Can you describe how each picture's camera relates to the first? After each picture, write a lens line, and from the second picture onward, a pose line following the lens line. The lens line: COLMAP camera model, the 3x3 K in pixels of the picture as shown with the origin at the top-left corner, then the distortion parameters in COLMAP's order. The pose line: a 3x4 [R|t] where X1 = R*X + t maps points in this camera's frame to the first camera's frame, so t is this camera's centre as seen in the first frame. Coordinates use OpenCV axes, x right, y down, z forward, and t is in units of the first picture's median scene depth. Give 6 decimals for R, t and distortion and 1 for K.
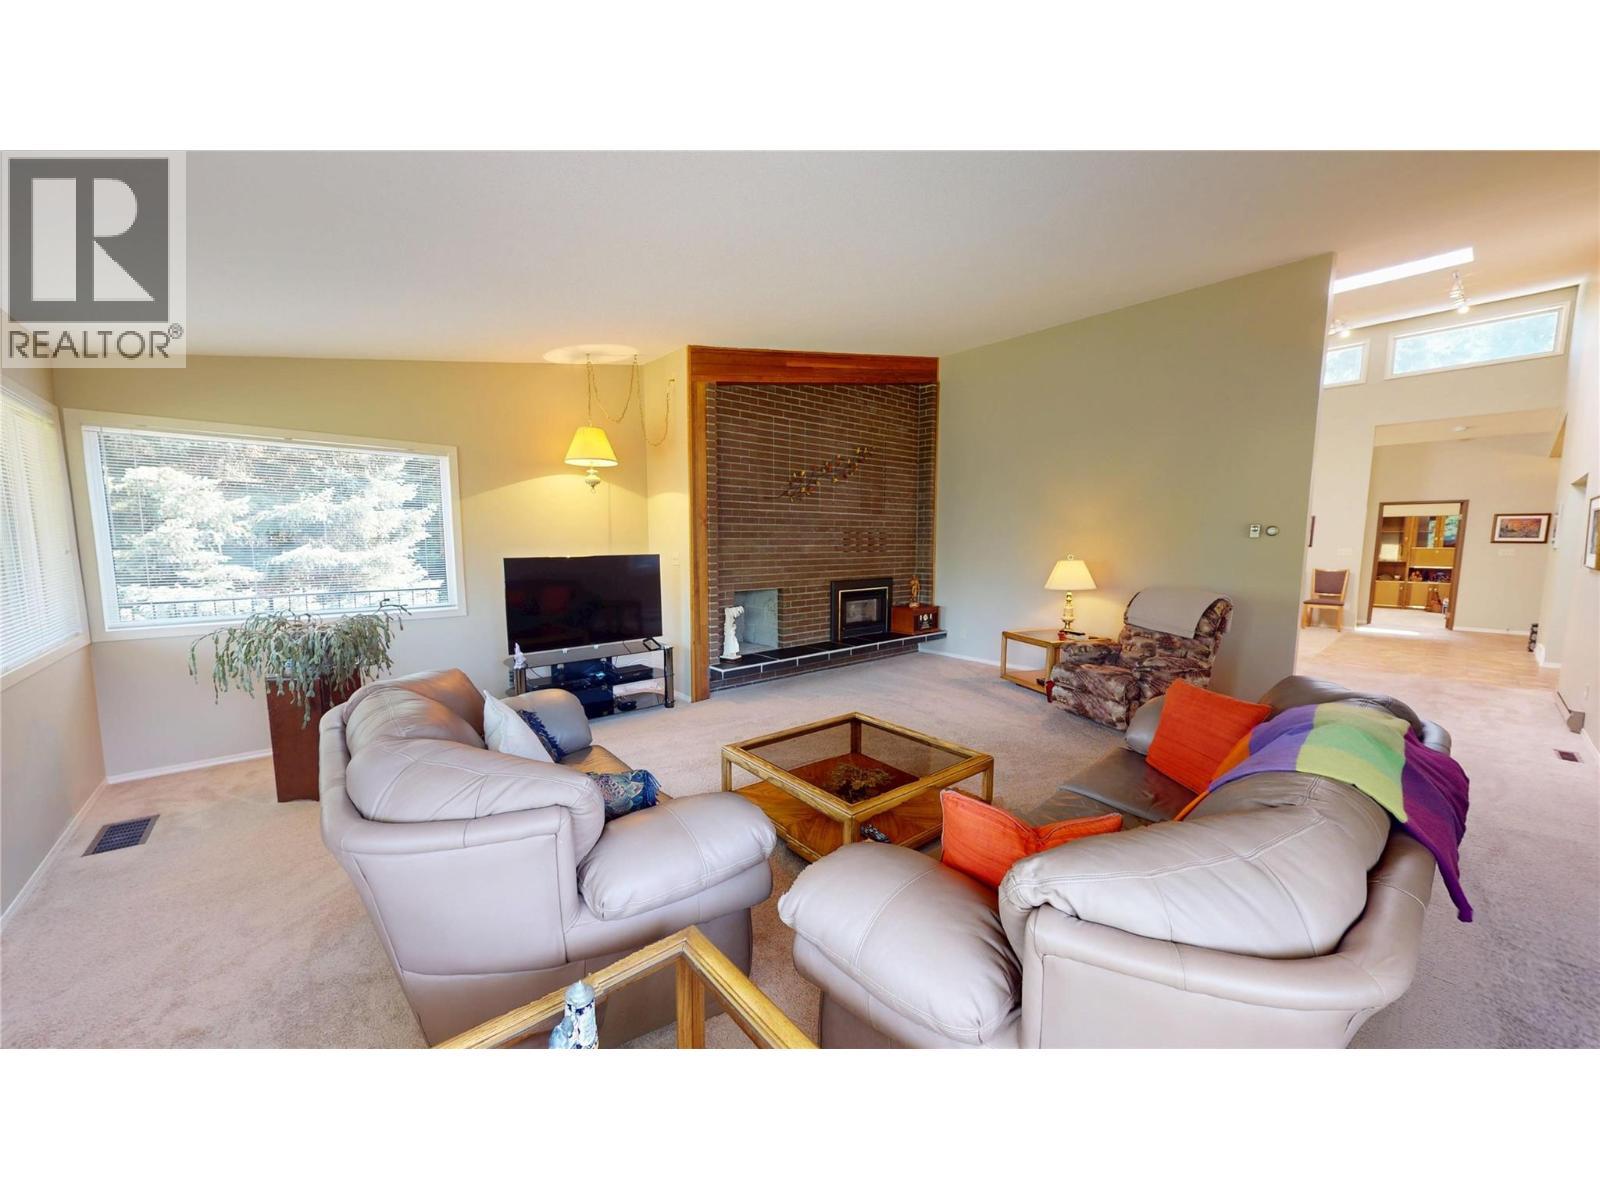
lens RADIAL K [[587.5, 0, 800.6], [0, 587.5, 601.4], [0, 0, 1]] dist [0.002386, 0.000055]
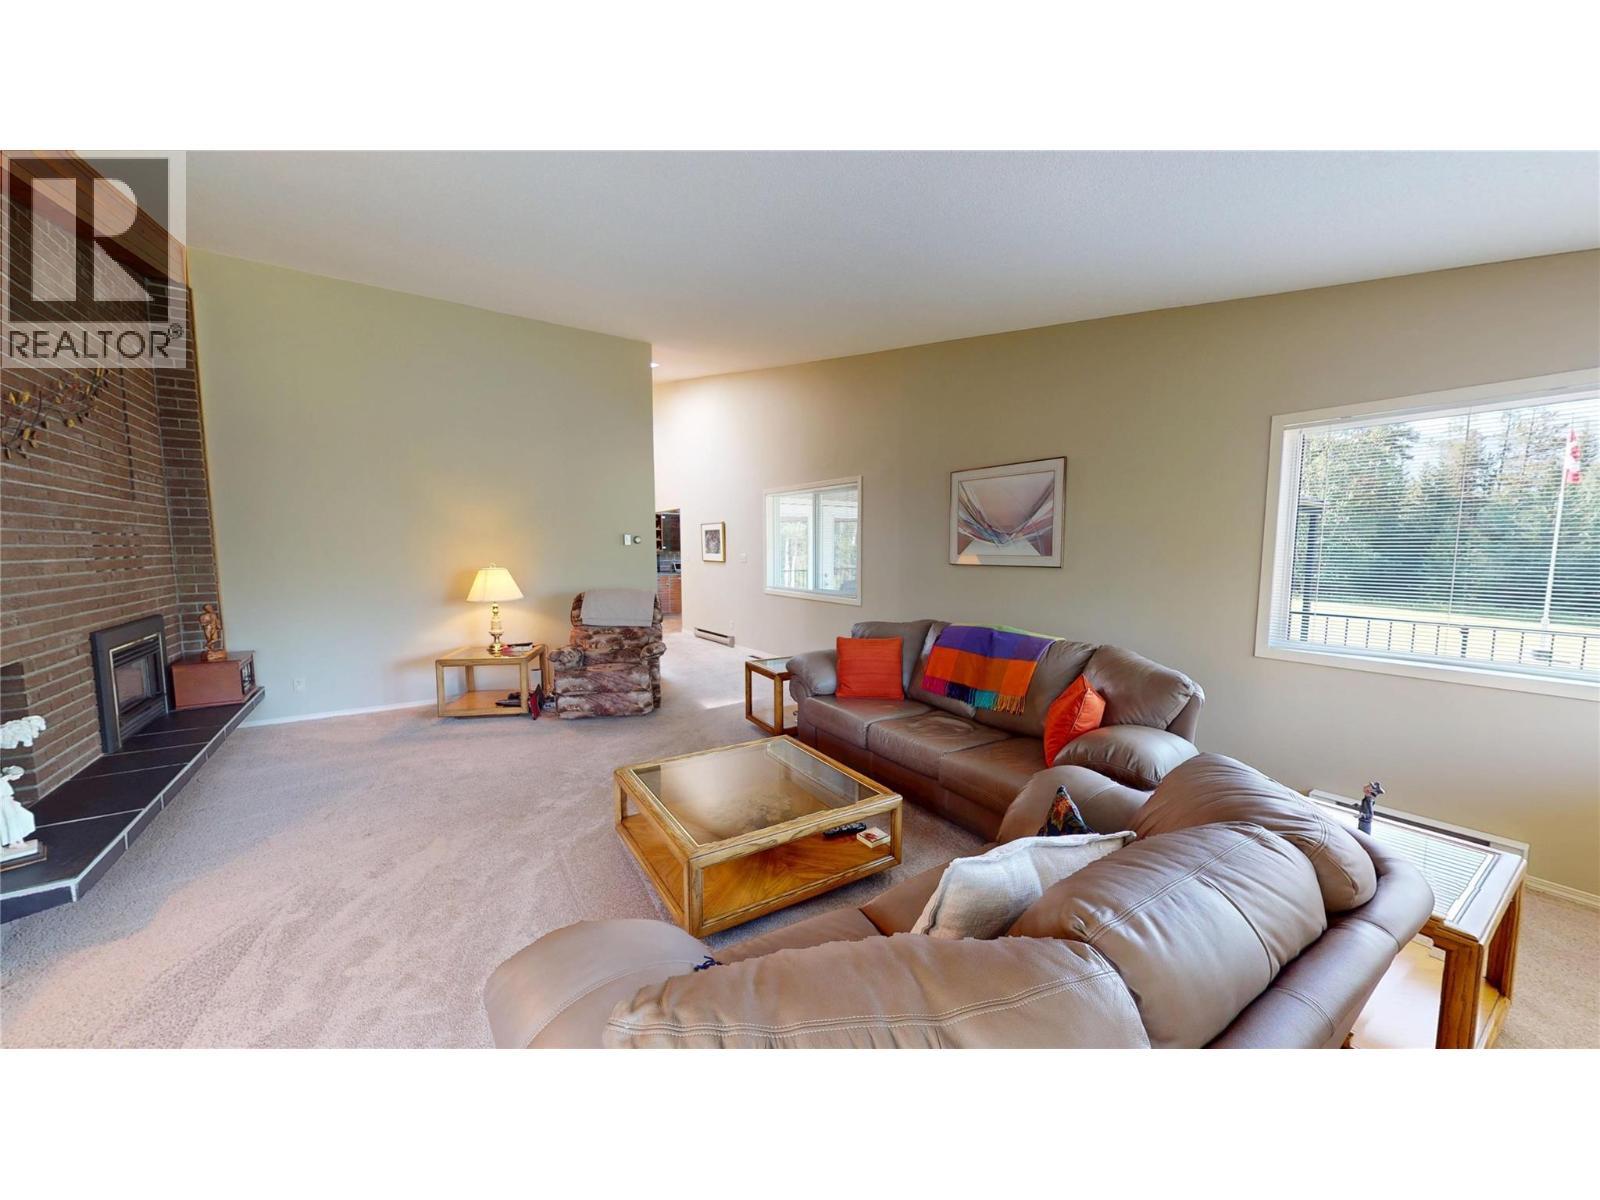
lens RADIAL K [[587.5, 0, 799.2], [0, 587.5, 600.8], [0, 0, 1]] dist [0.002386, 0.000055]
pose [[0.129282, -0.094026, 0.987140, -0.441000], [0.102551, 0.991424, 0.081003, -0.050737], [-0.986291, 0.090760, 0.137816, 0.446590]]
